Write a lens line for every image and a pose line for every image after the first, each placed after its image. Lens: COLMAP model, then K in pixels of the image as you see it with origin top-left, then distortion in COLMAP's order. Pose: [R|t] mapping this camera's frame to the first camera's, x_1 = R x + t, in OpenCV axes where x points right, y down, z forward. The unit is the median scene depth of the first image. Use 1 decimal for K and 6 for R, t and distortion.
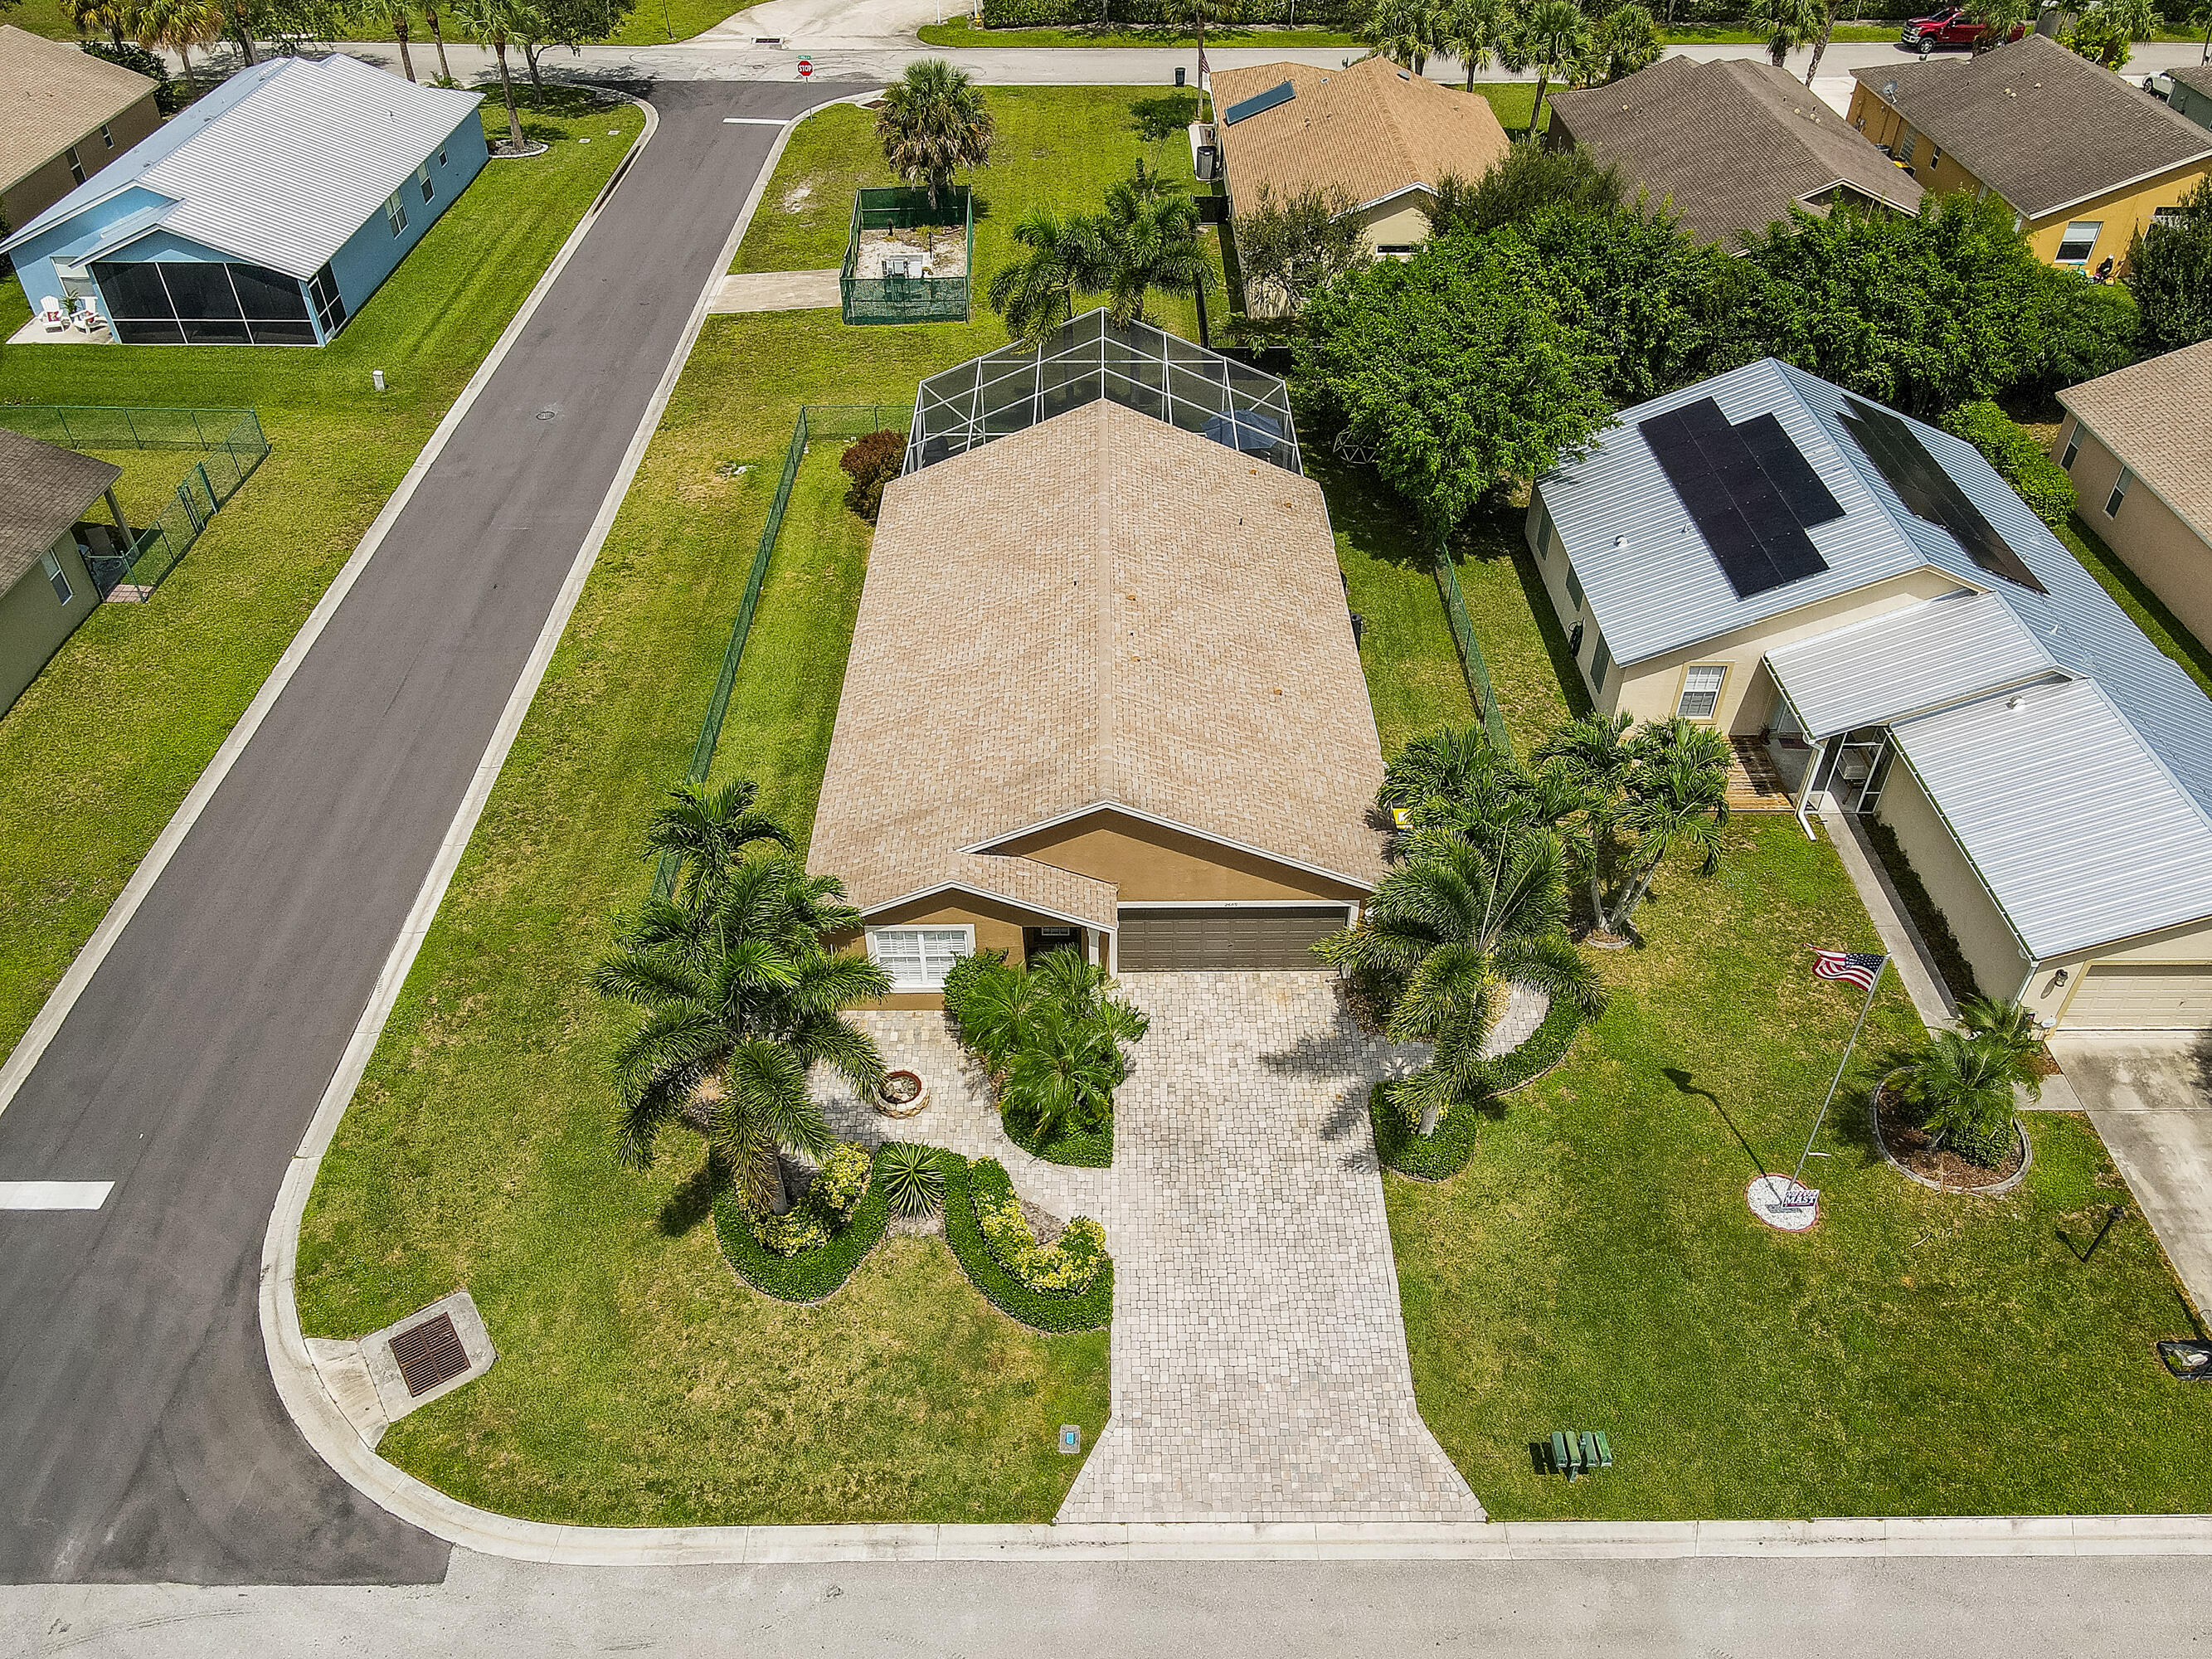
lens RADIAL K [[1624.3, 0, 1111.1], [0, 1624.3, 836.4], [0, 0, 1]] dist [0.016764, 0.004238]
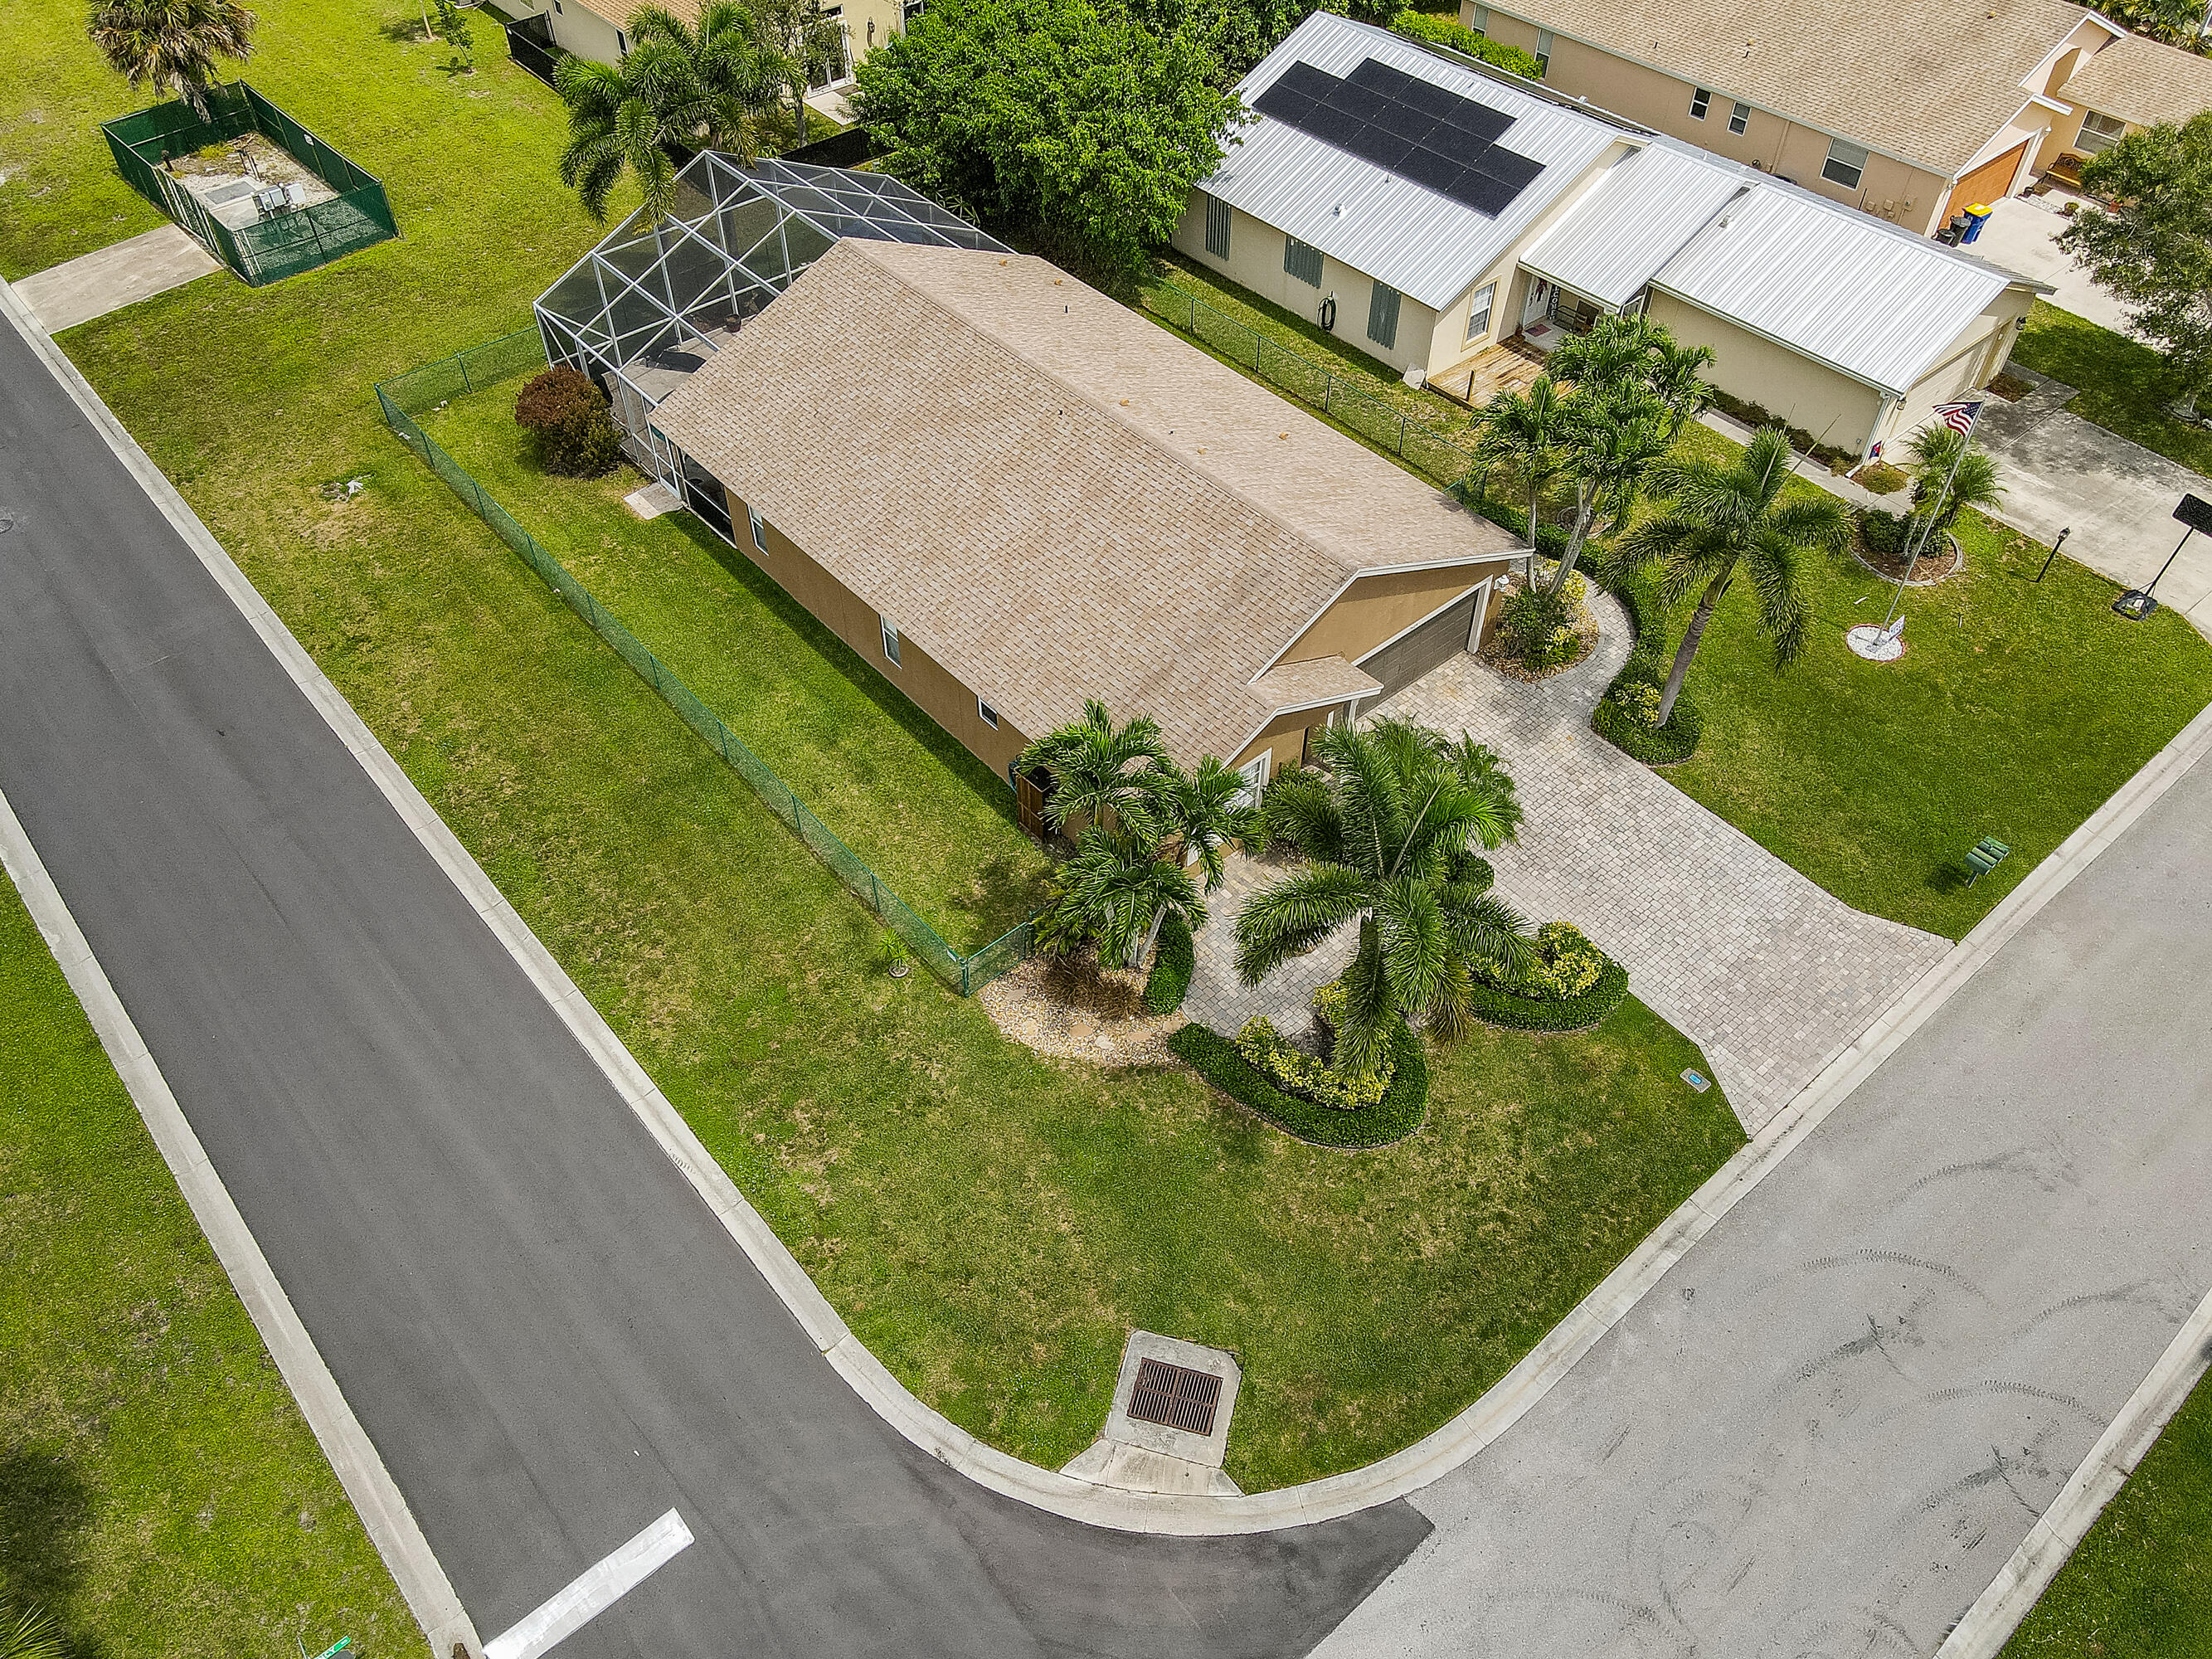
lens RADIAL K [[1629.0, 0, 1113.9], [0, 1629.0, 831.7], [0, 0, 1]] dist [0.011124, 0.009992]
pose [[0.761400, -0.472958, 0.443374, -0.663460], [0.416408, 0.880981, 0.224672, -0.174387], [-0.496865, 0.013559, 0.867722, 0.203875]]
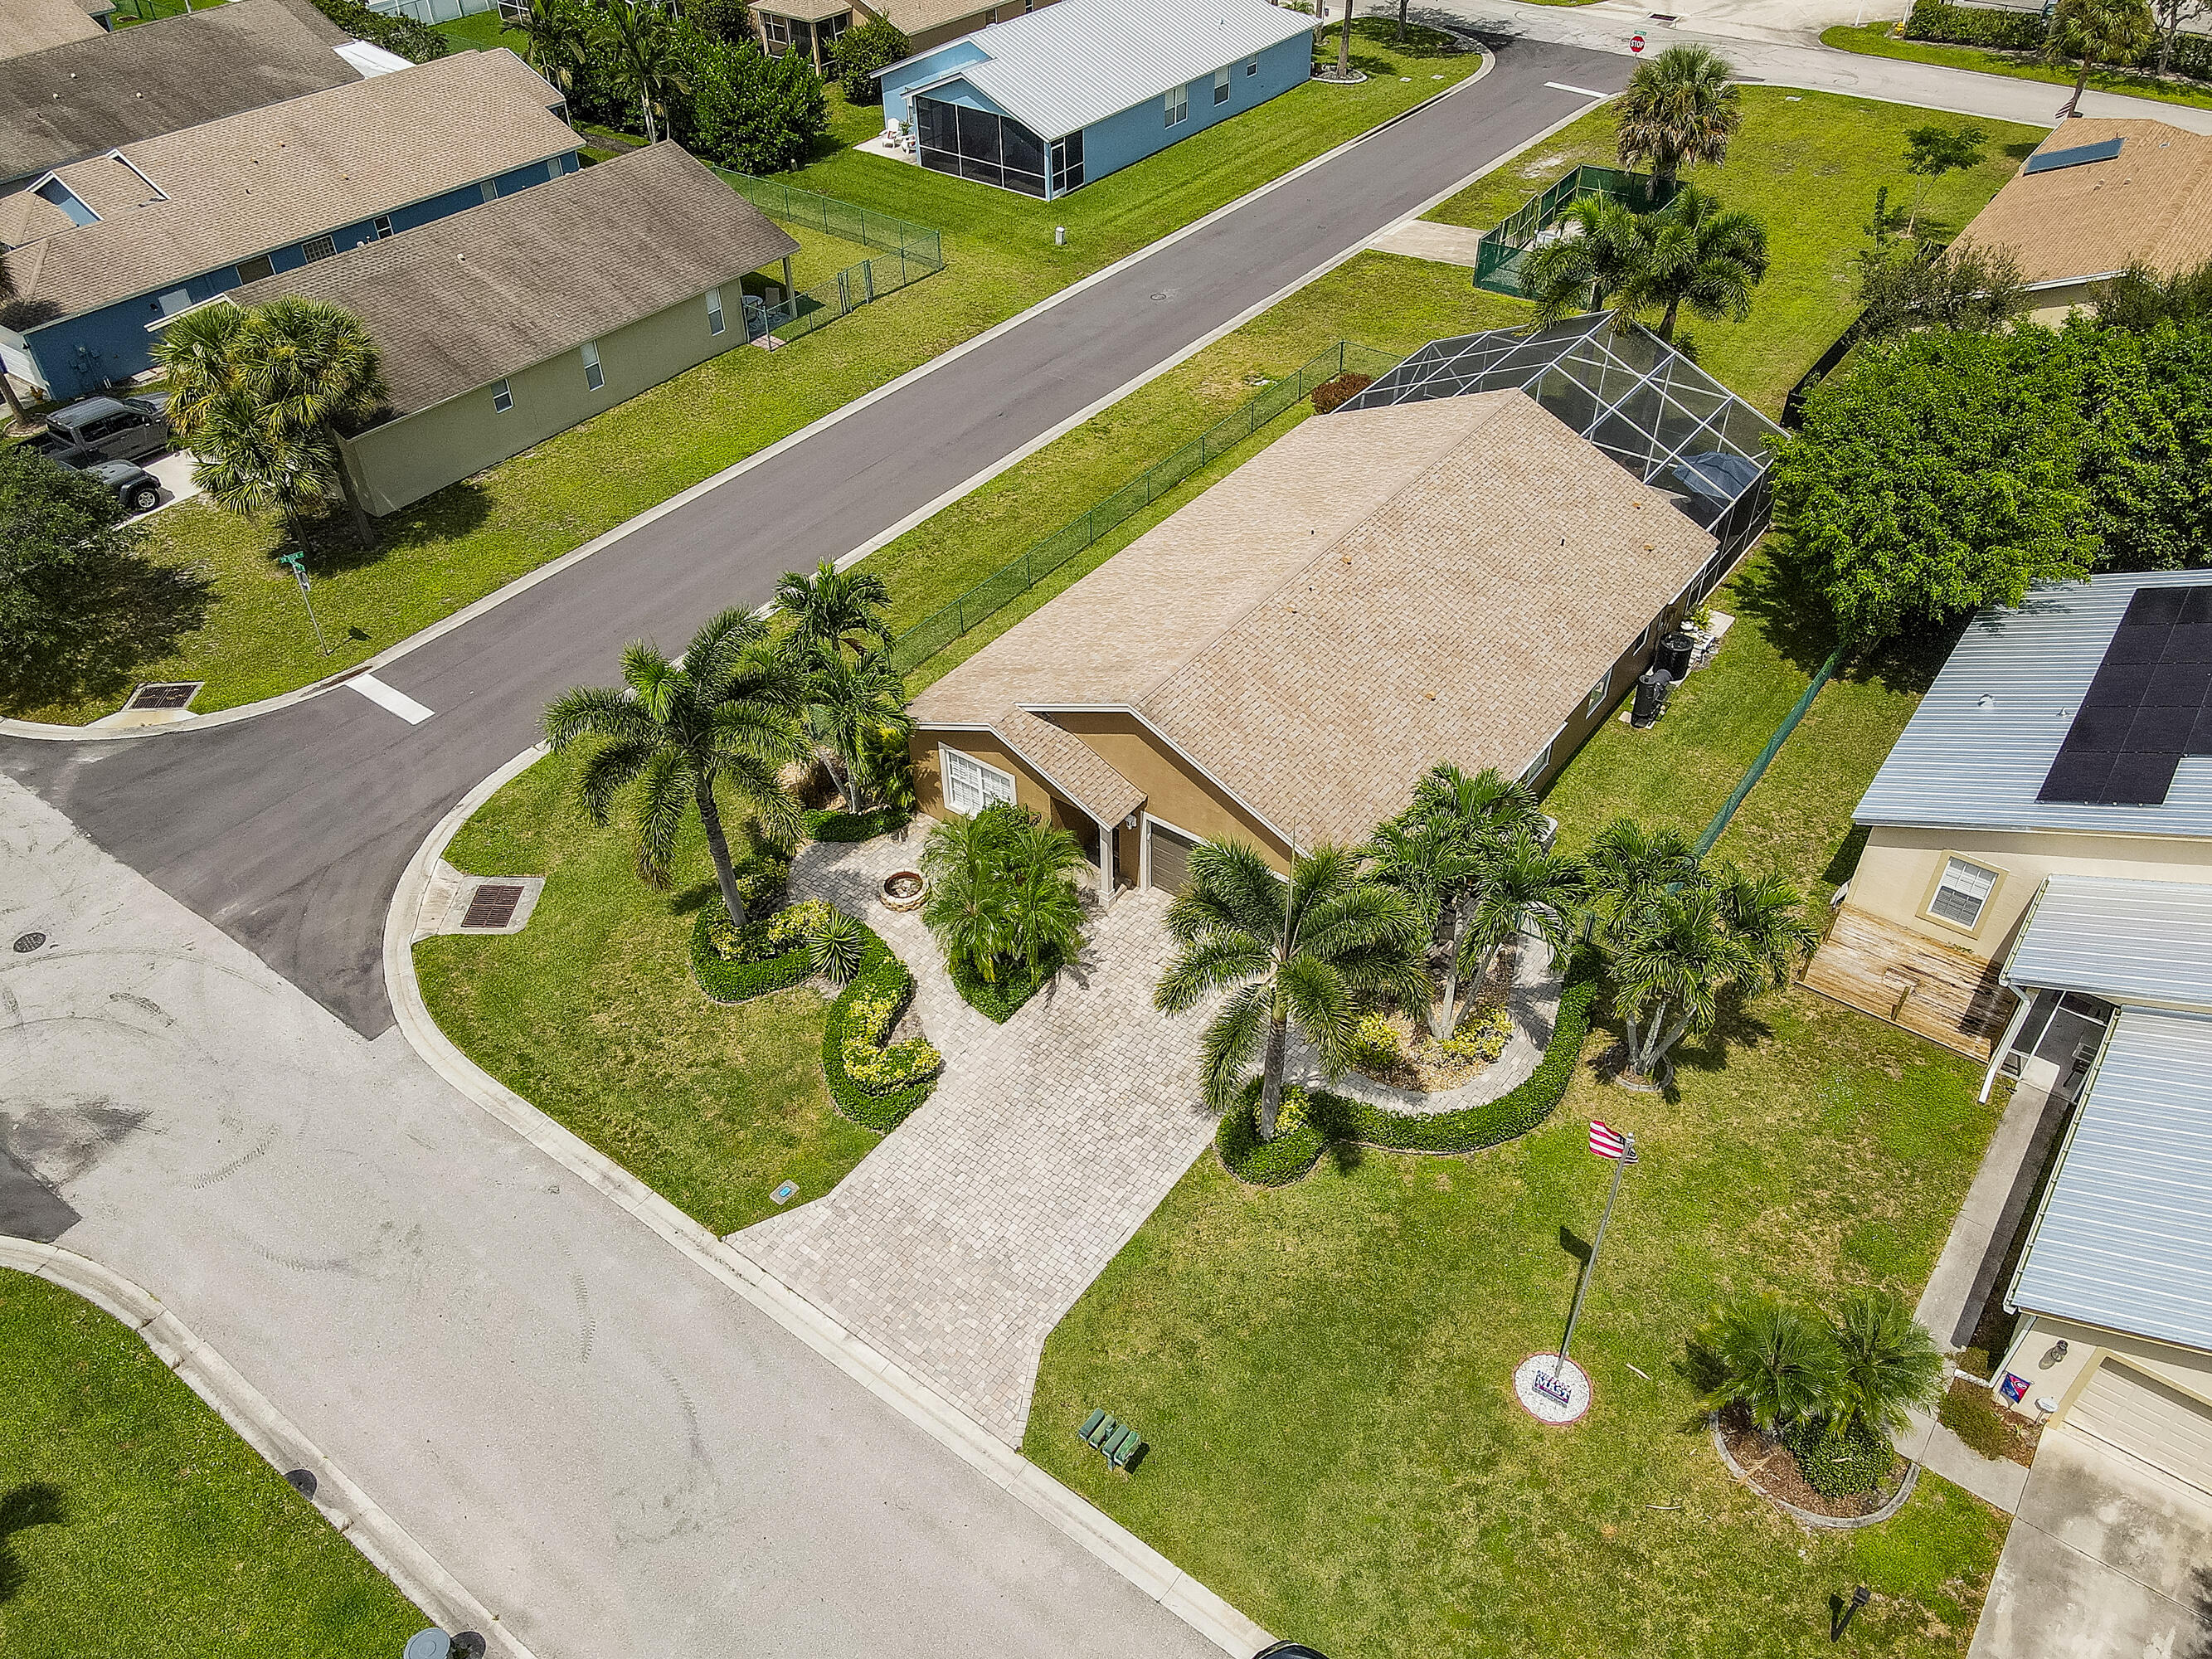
lens RADIAL K [[1629.0, 0, 1113.9], [0, 1629.0, 831.7], [0, 0, 1]] dist [0.011124, 0.009992]
pose [[0.798930, 0.382343, -0.464246, 0.519984], [-0.378776, 0.919466, 0.105410, -0.055269], [0.467162, 0.091630, 0.879411, 0.086567]]
